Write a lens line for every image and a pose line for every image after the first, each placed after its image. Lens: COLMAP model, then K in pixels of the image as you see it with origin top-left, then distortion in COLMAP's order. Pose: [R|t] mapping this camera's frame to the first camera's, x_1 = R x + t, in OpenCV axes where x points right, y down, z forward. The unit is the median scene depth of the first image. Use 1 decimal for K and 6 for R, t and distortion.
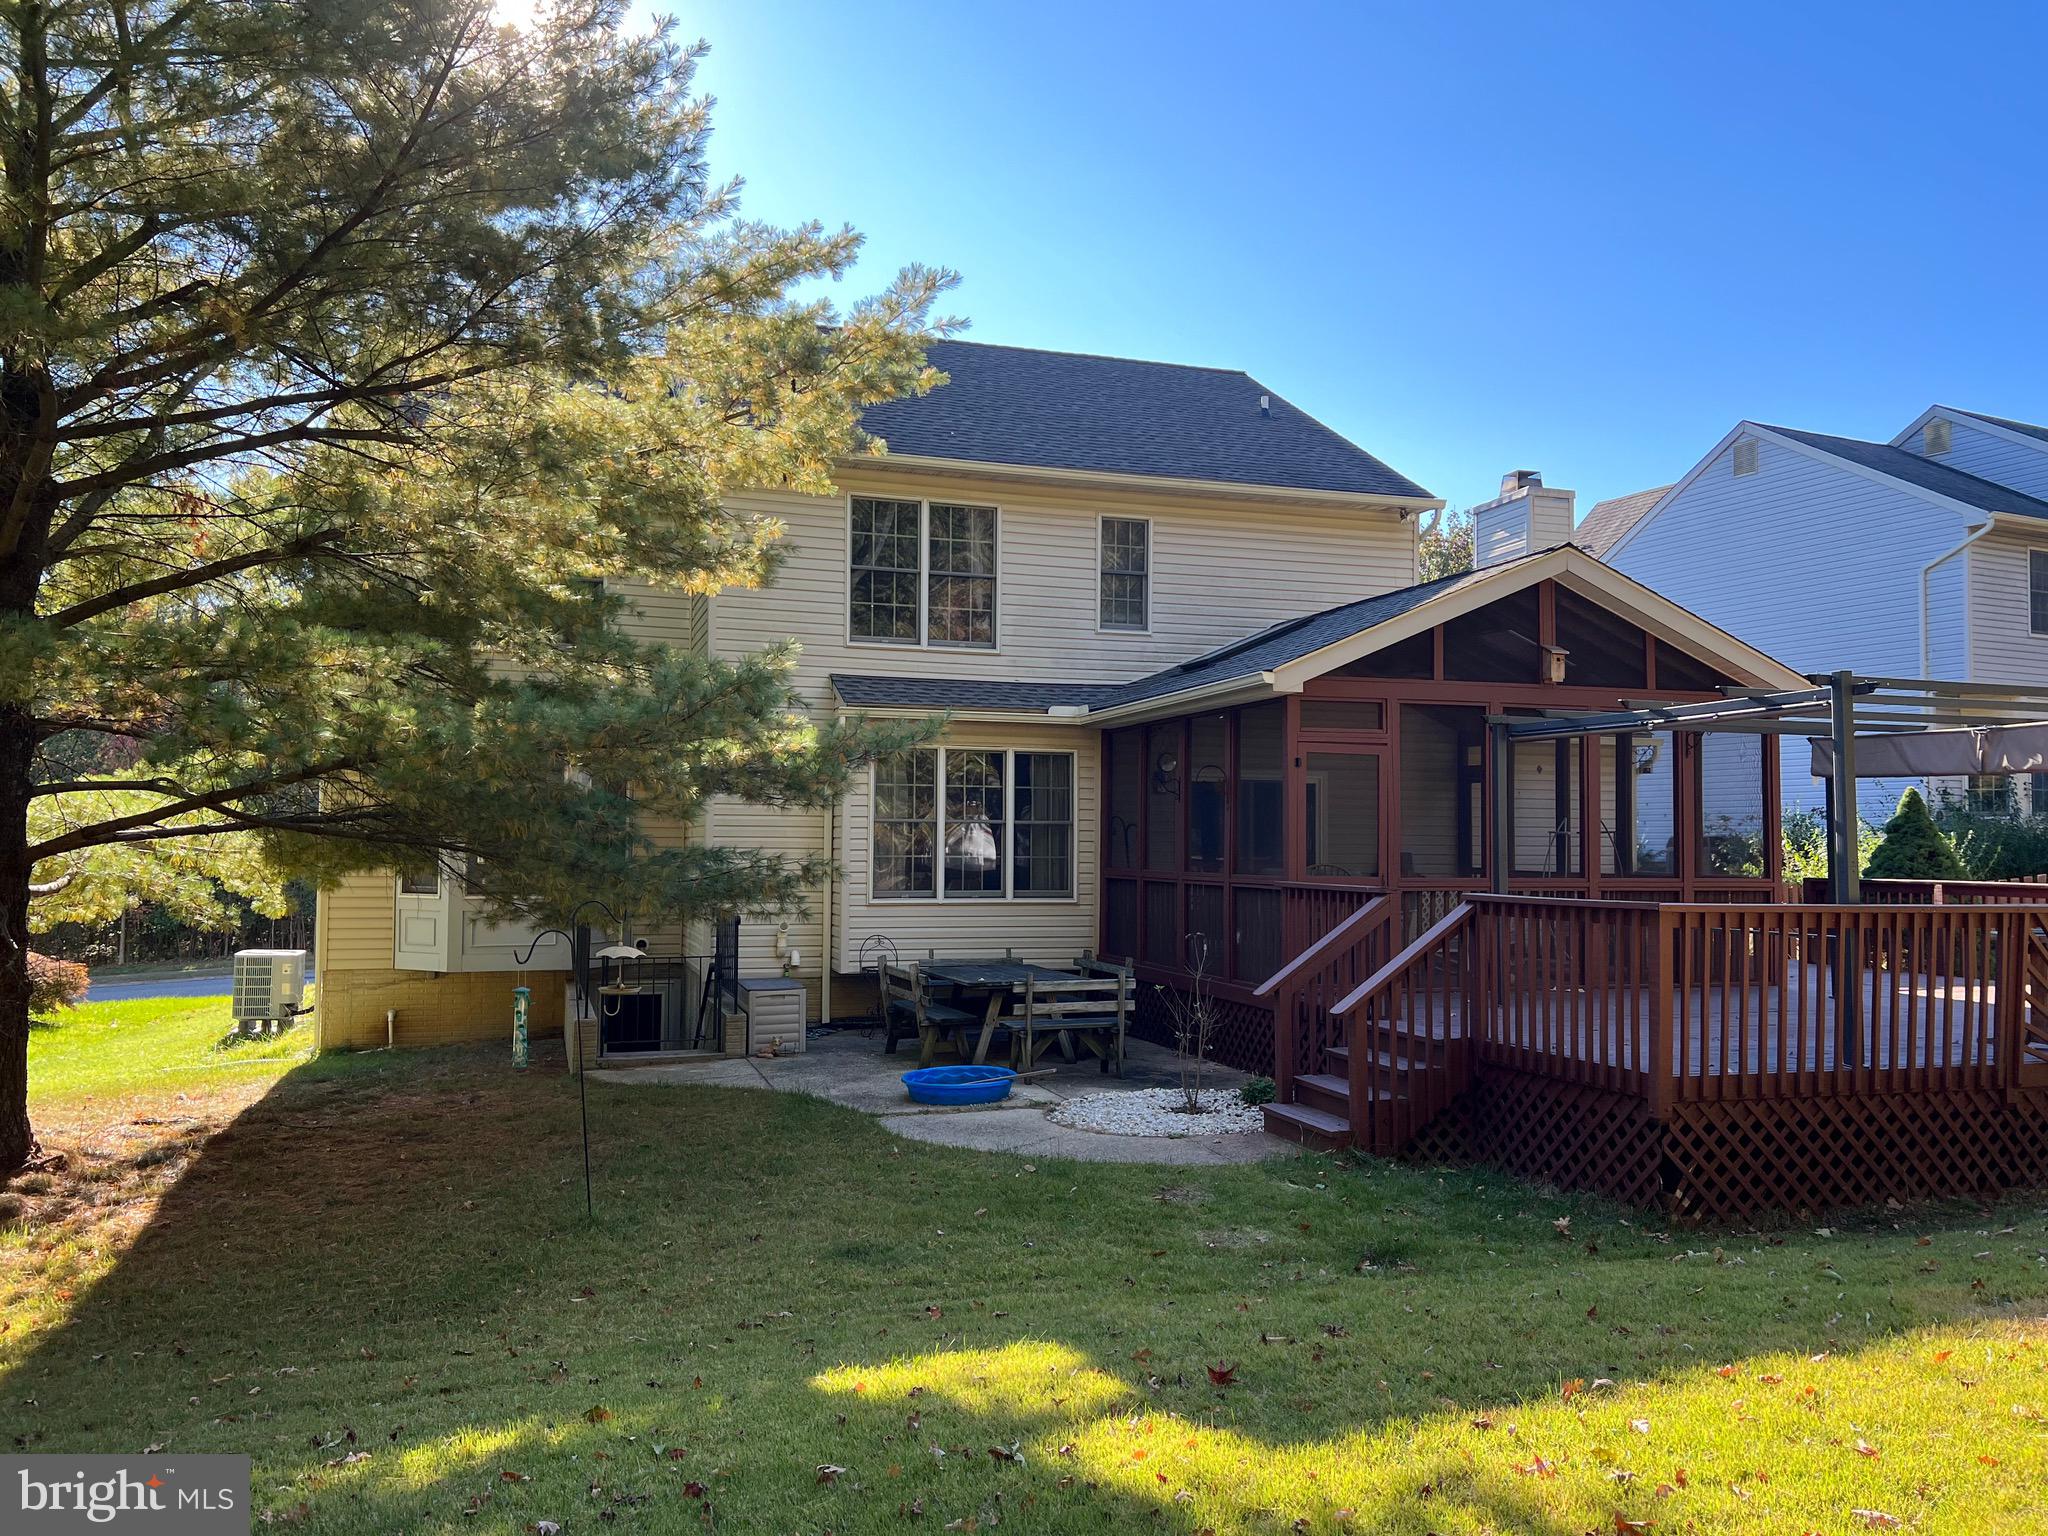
lens RADIAL K [[1553.6, 0, 1025.7], [0, 1553.6, 785.3], [0, 0, 1]] dist [0.025272, -0.026872]
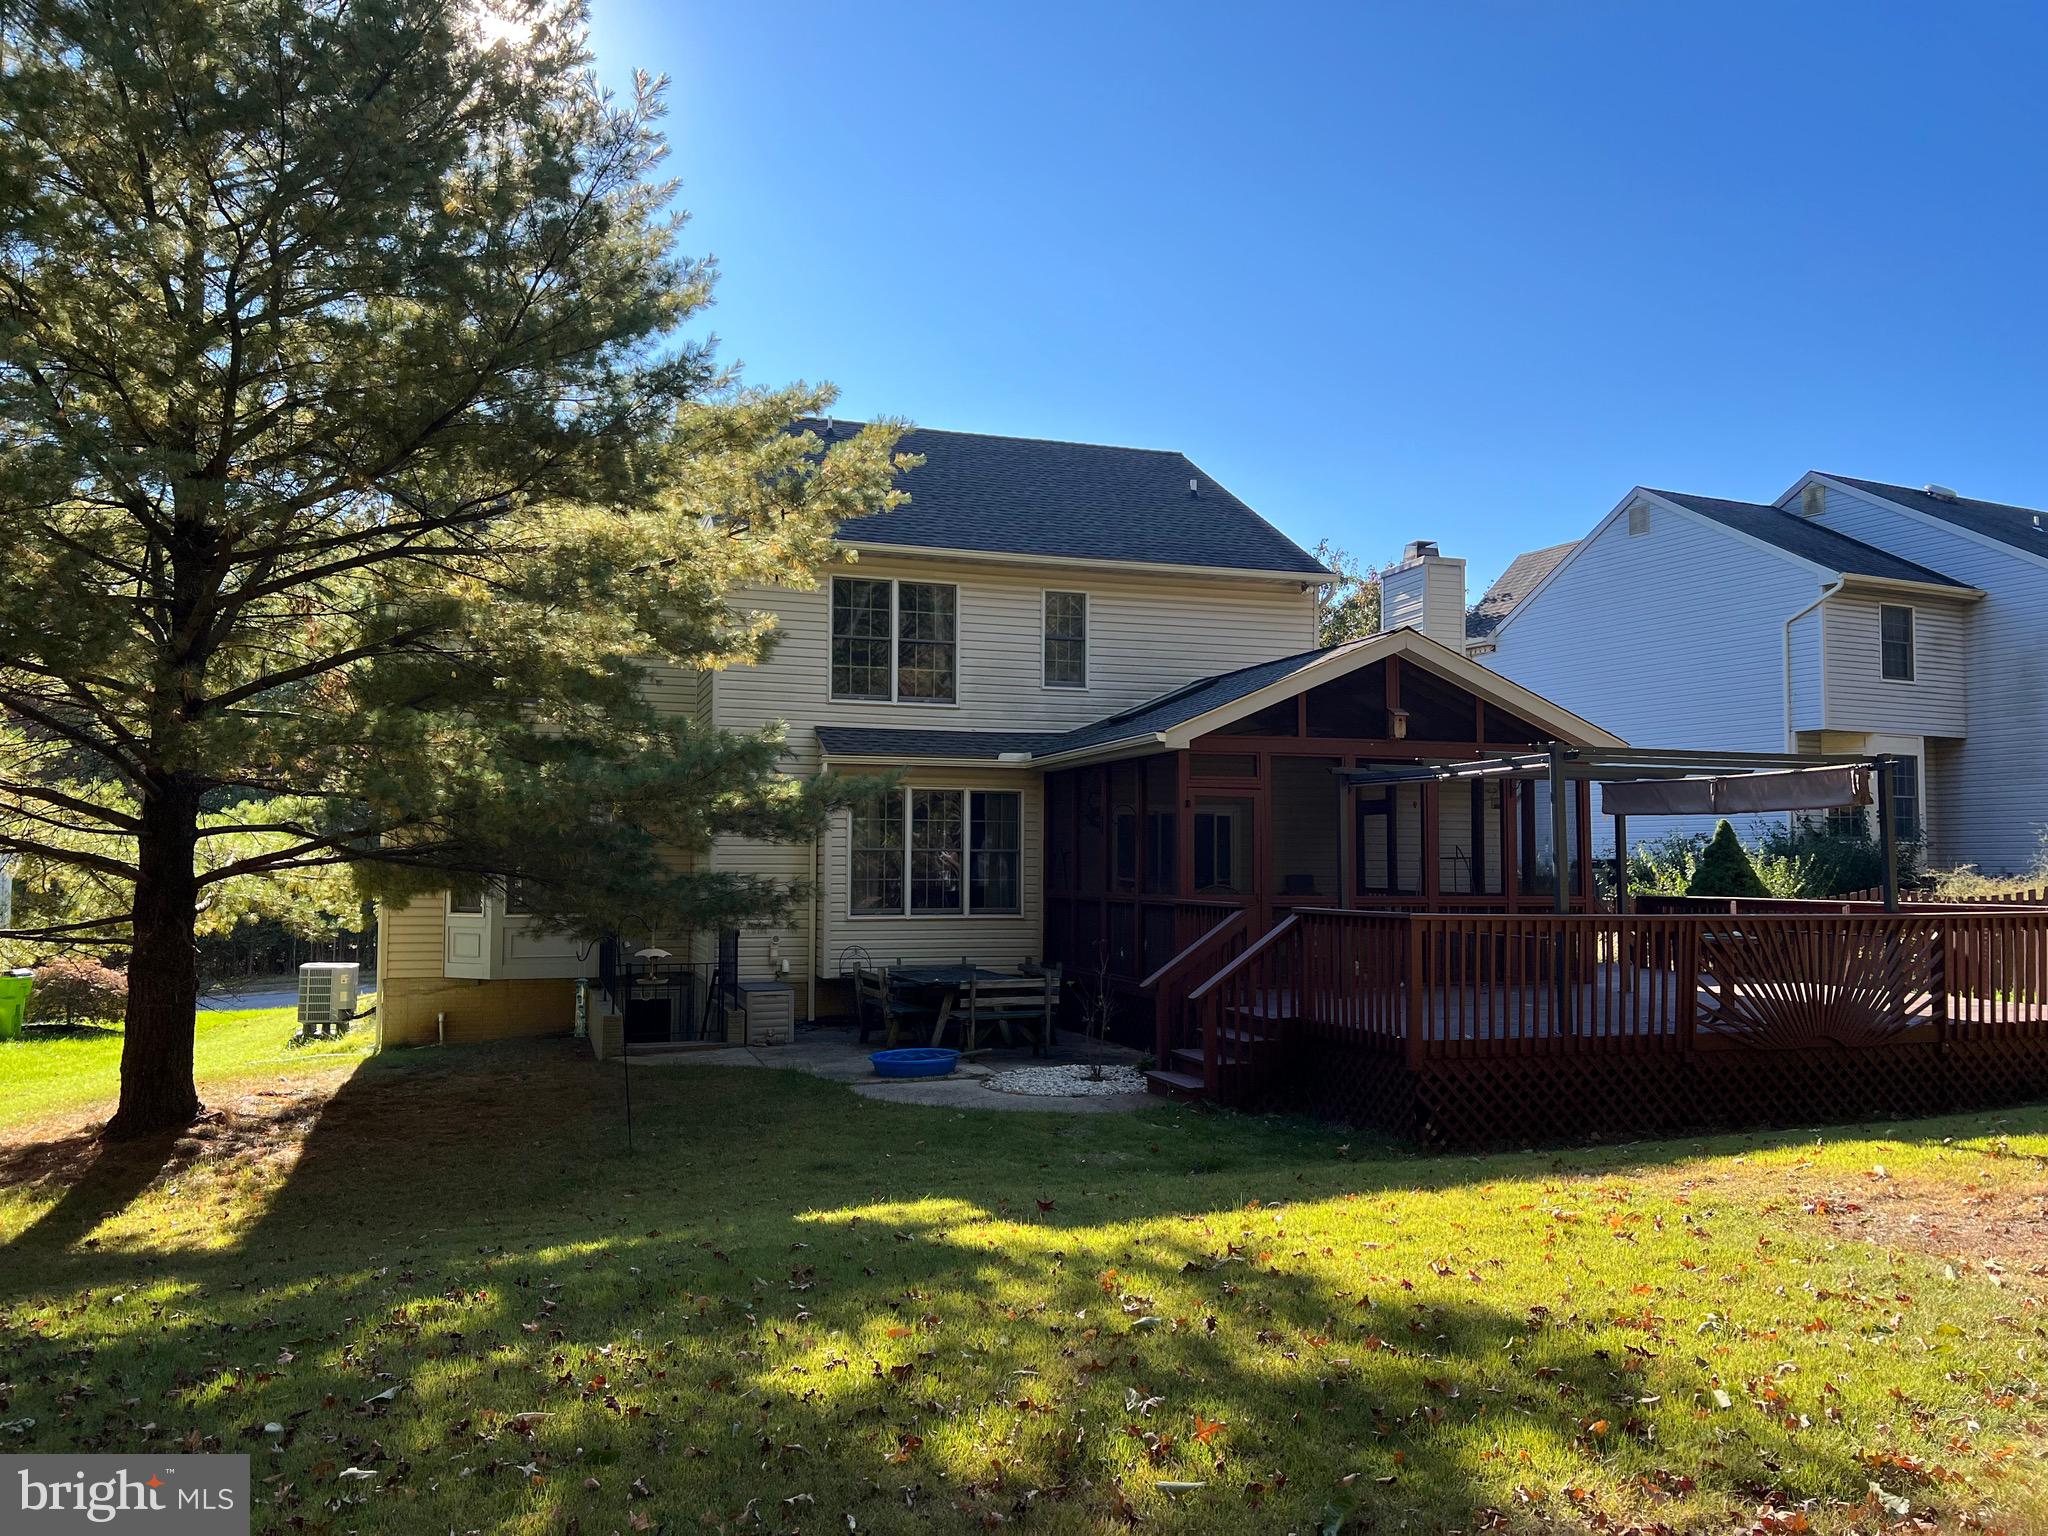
lens RADIAL K [[1553.6, 0, 1032.5], [0, 1553.6, 769.3], [0, 0, 1]] dist [0.025272, -0.026872]
pose [[0.999967, -0.002493, 0.007702, 0.041375], [0.002672, 0.999722, -0.023433, -0.013844], [-0.007642, 0.023453, 0.999696, -0.252503]]
